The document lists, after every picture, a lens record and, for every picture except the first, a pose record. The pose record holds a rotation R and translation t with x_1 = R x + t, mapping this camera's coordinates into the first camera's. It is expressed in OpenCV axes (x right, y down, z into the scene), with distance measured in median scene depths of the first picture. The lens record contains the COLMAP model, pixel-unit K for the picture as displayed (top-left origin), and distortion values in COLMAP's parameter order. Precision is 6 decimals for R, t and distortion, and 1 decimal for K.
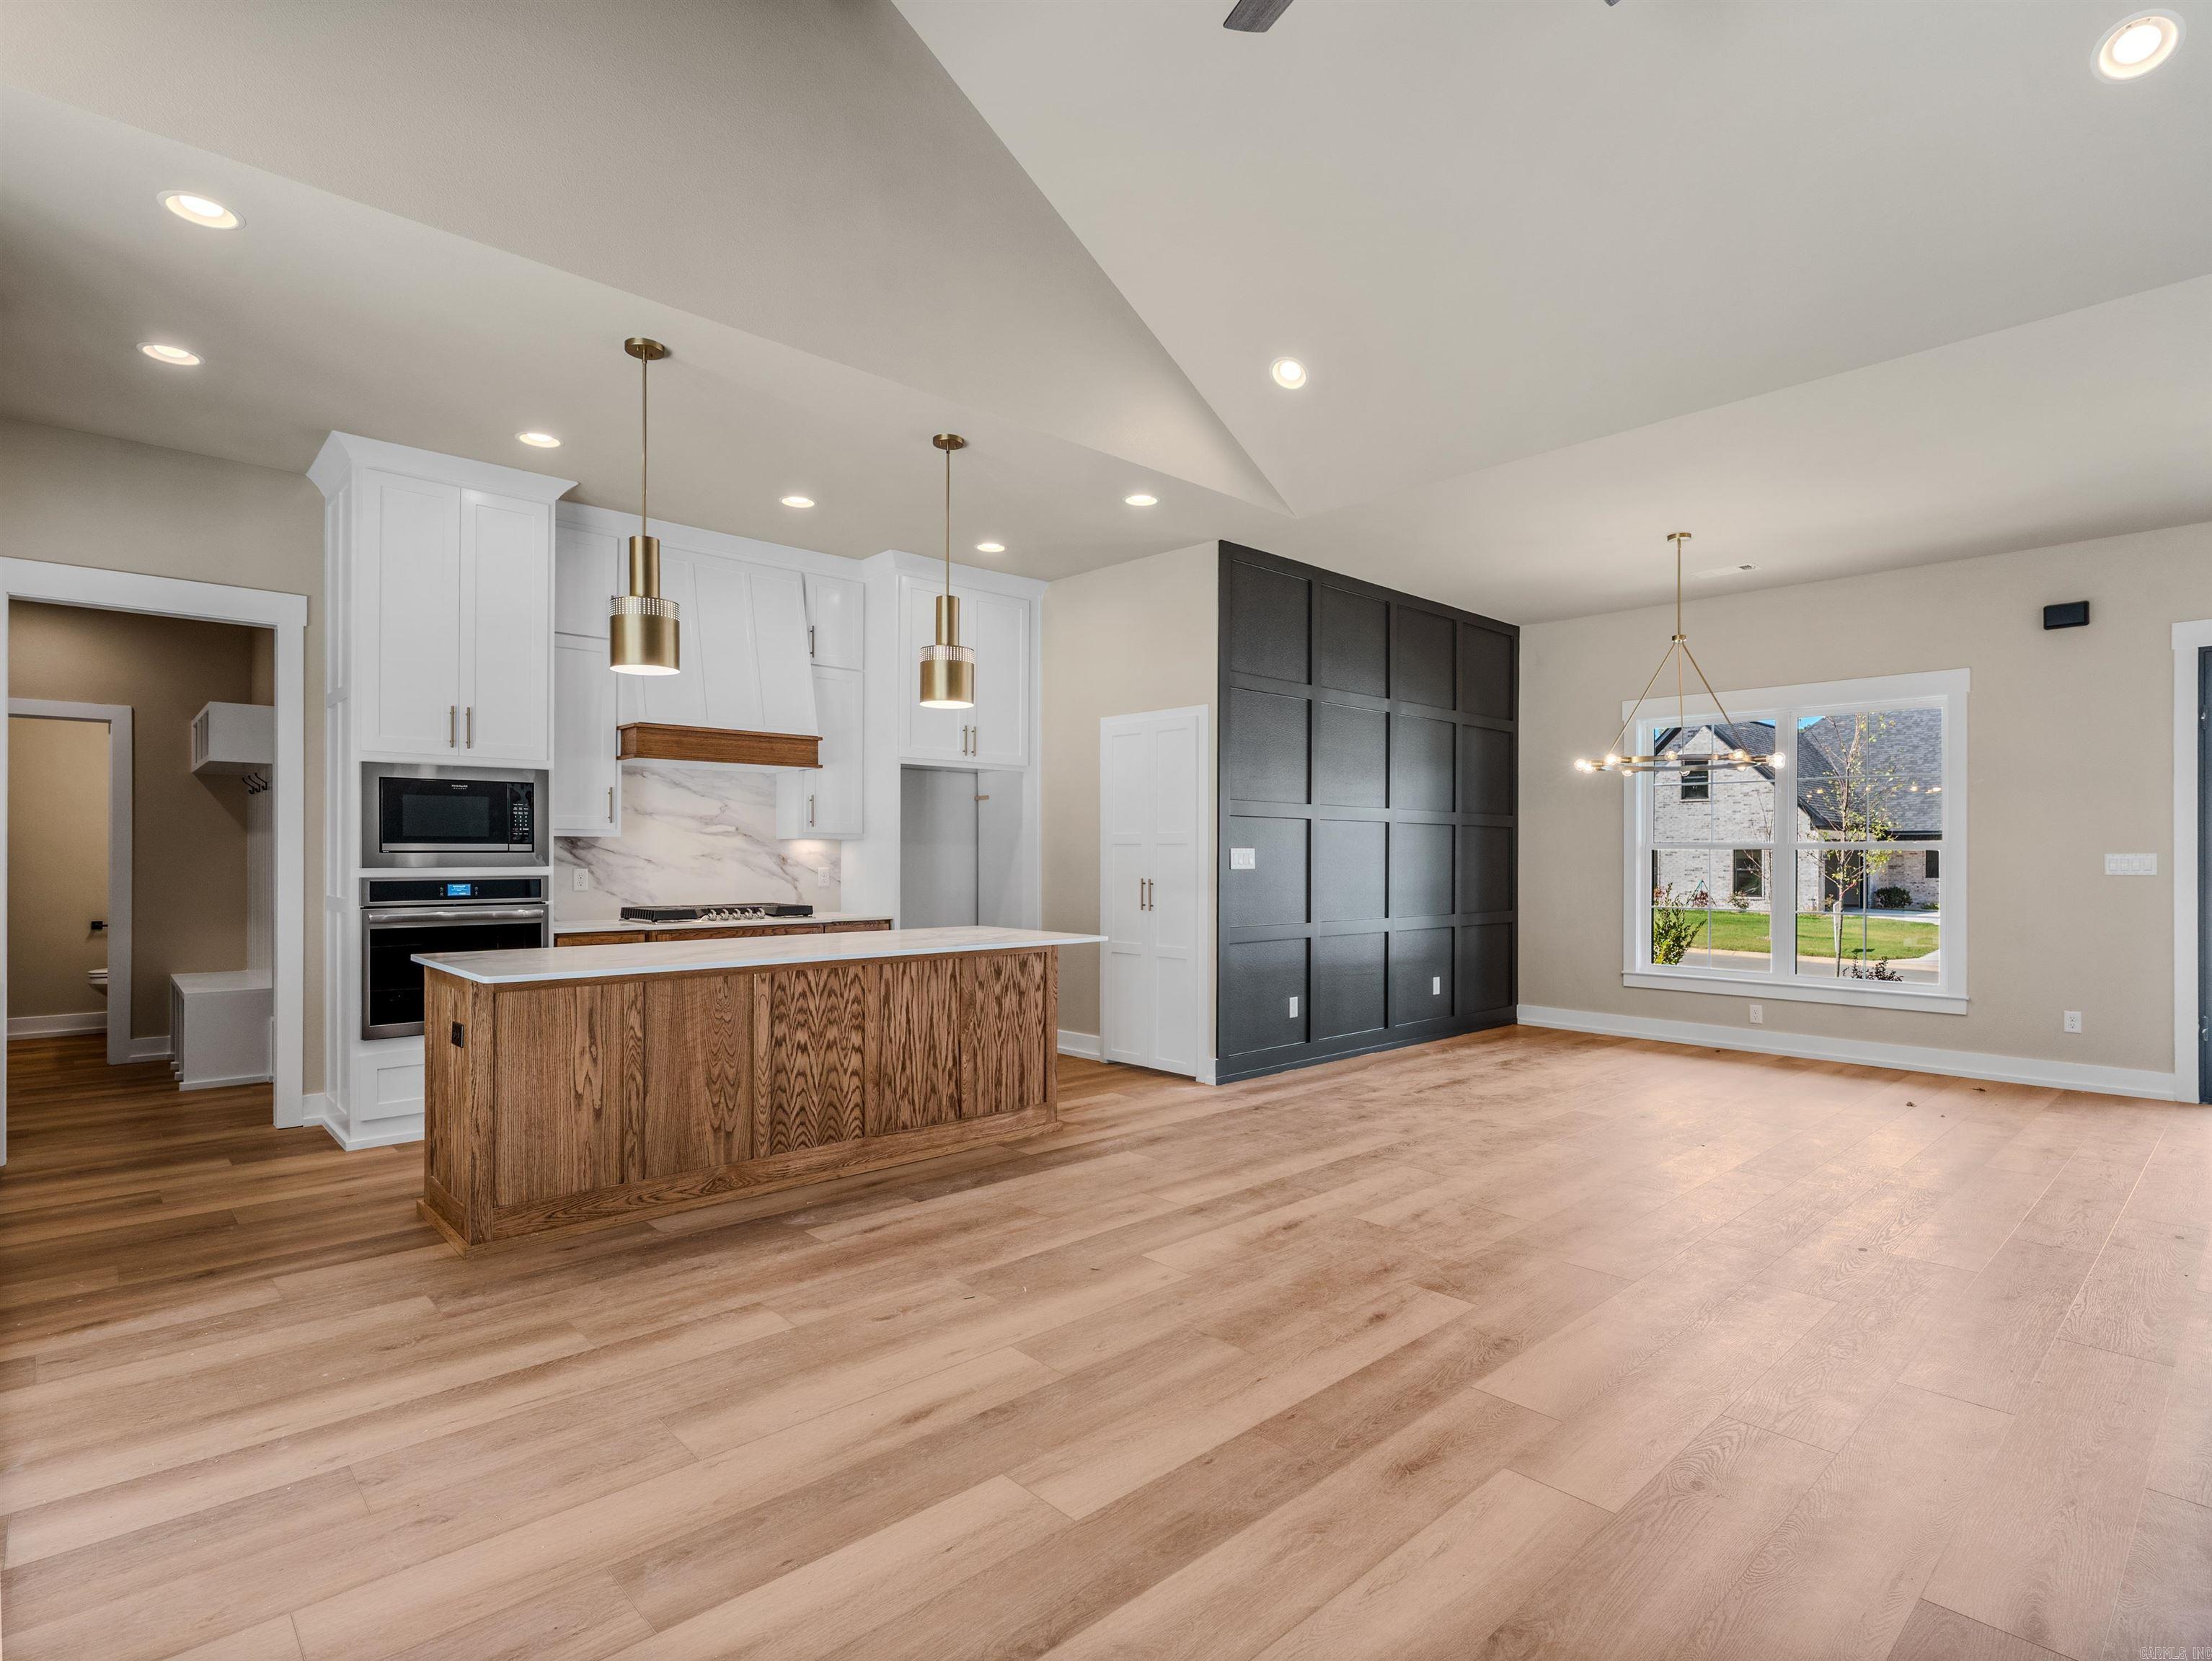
lens RADIAL K [[1119.4, 0, 1106.7], [0, 1119.4, 854.4], [0, 0, 1]] dist [-0.012599, 0.004667]
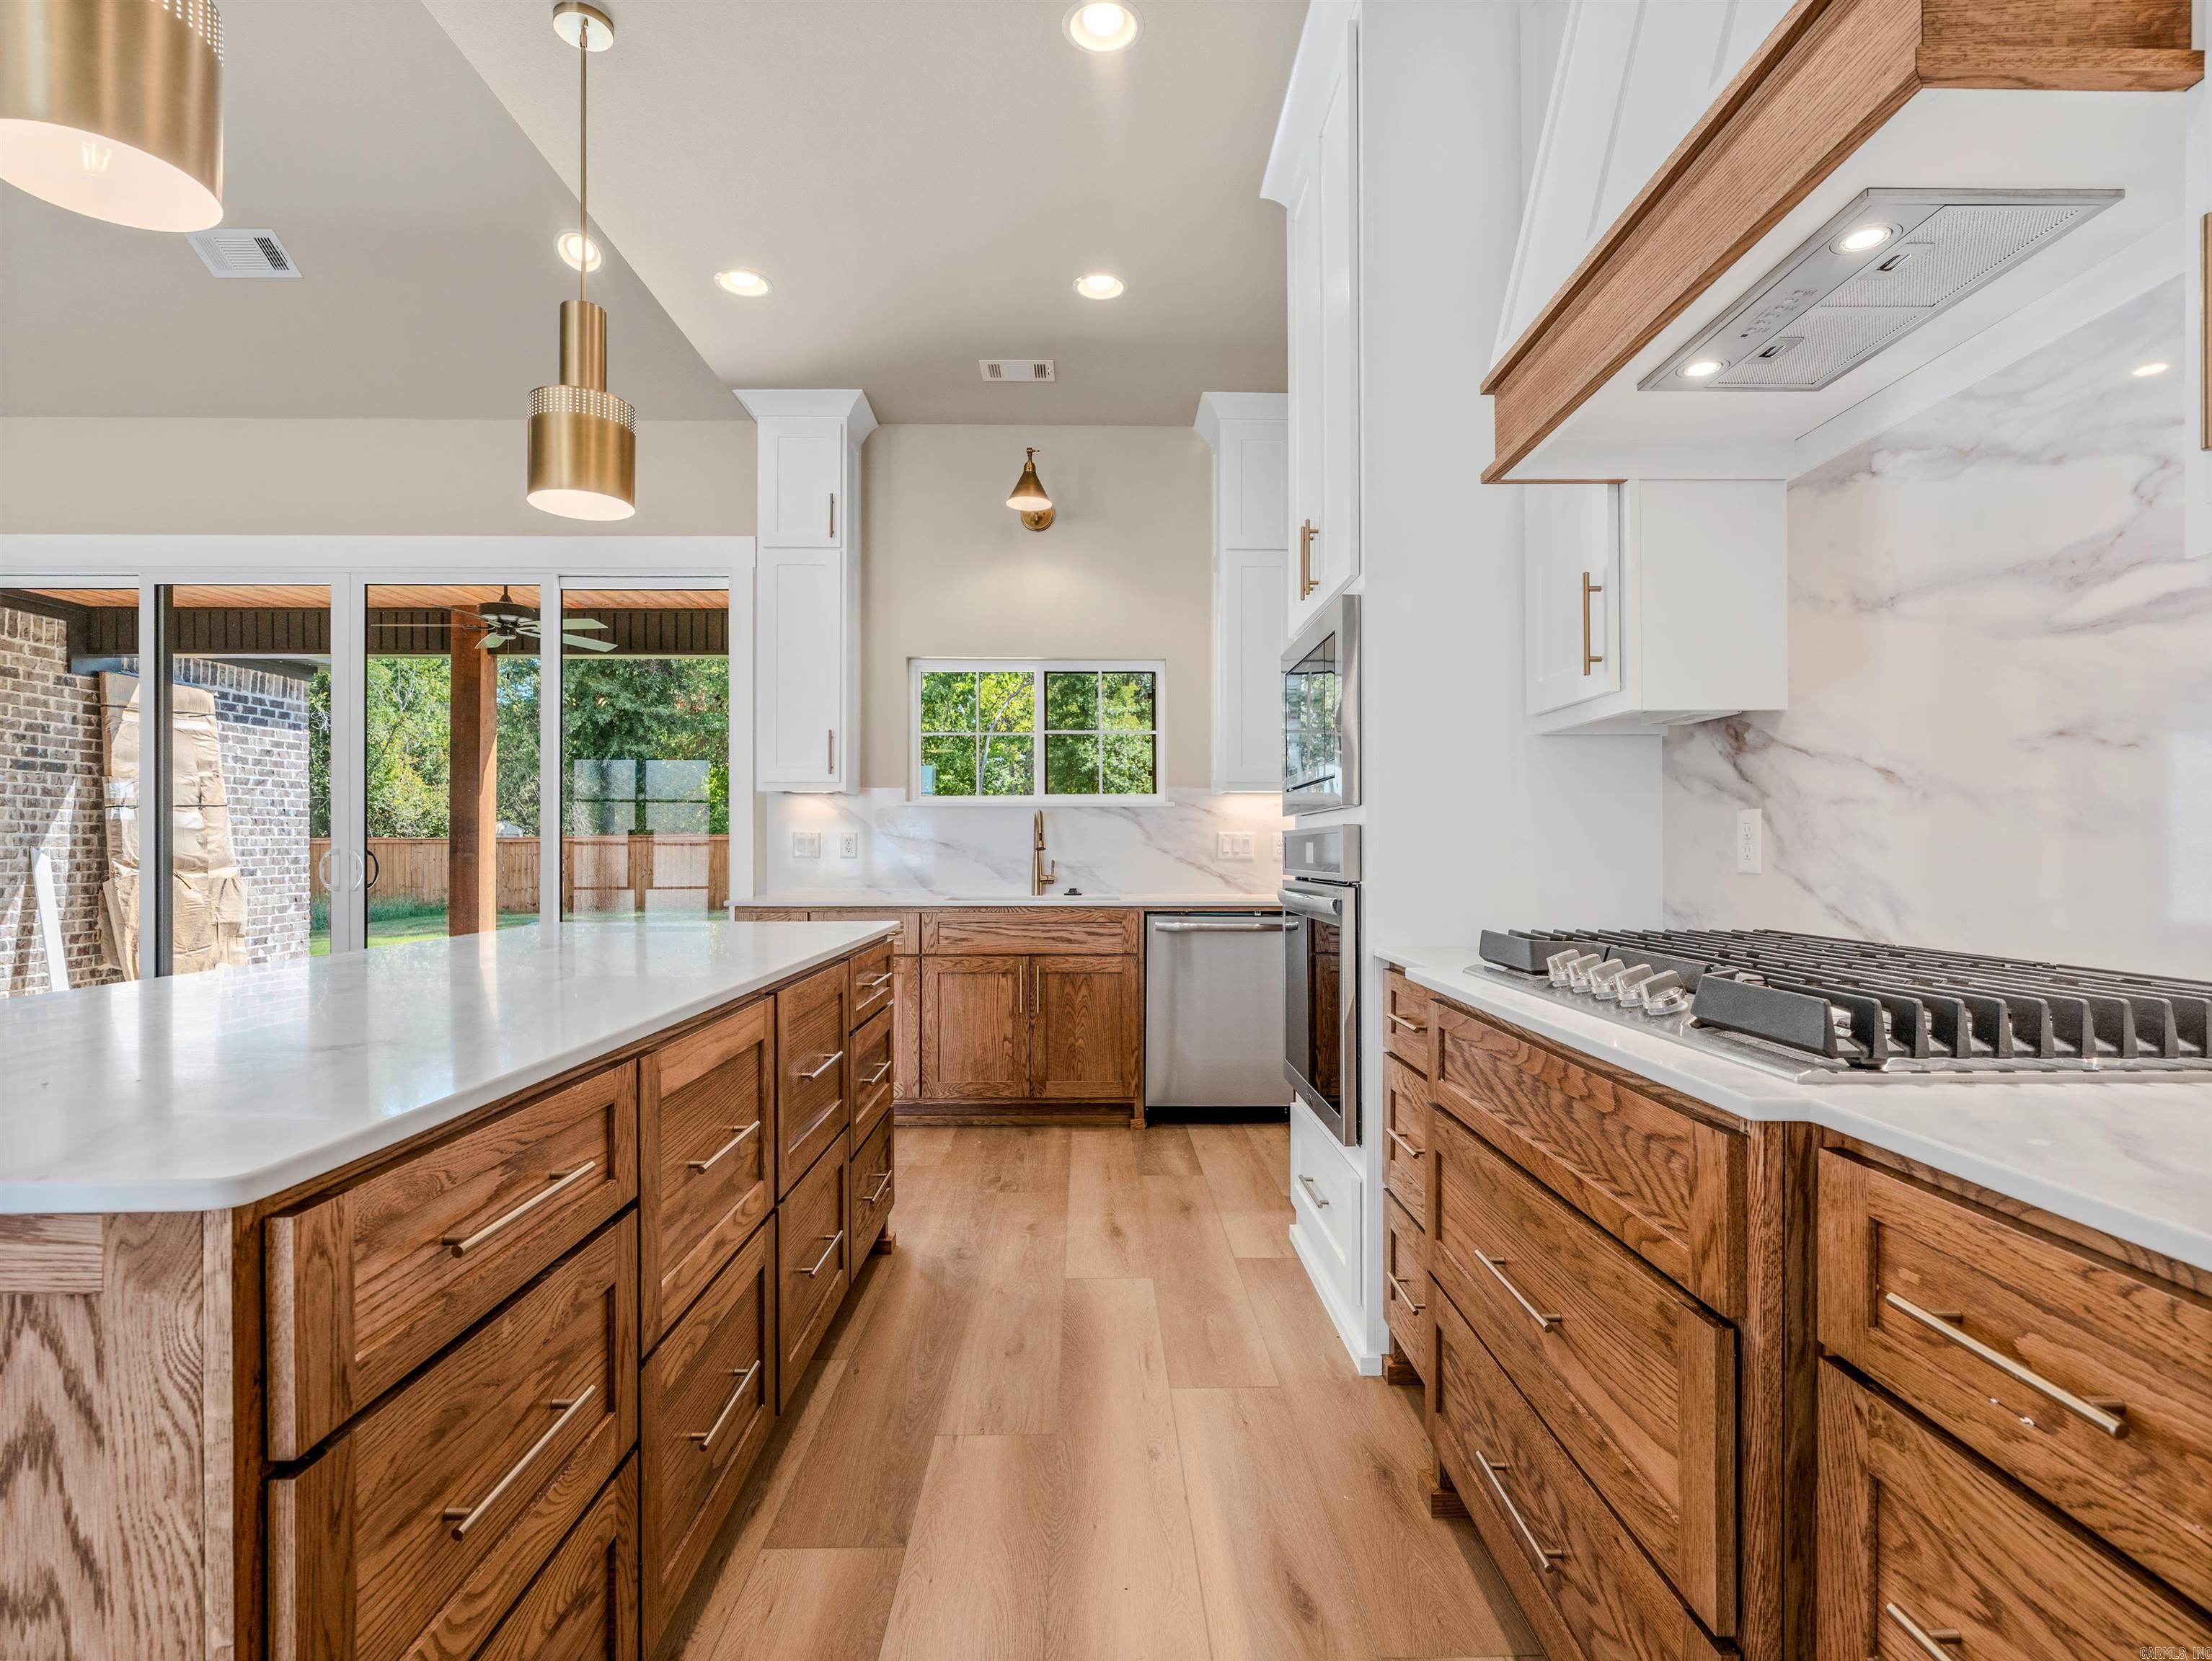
lens RADIAL K [[1119.4, 0, 1117.1], [0, 1119.4, 853.1], [0, 0, 1]] dist [-0.012599, 0.004667]
pose [[-0.661218, 0.000421, -0.750194, -0.101845], [-0.001173, 0.999998, 0.001595, 0.031976], [0.750193, 0.001934, -0.661216, 1.320982]]
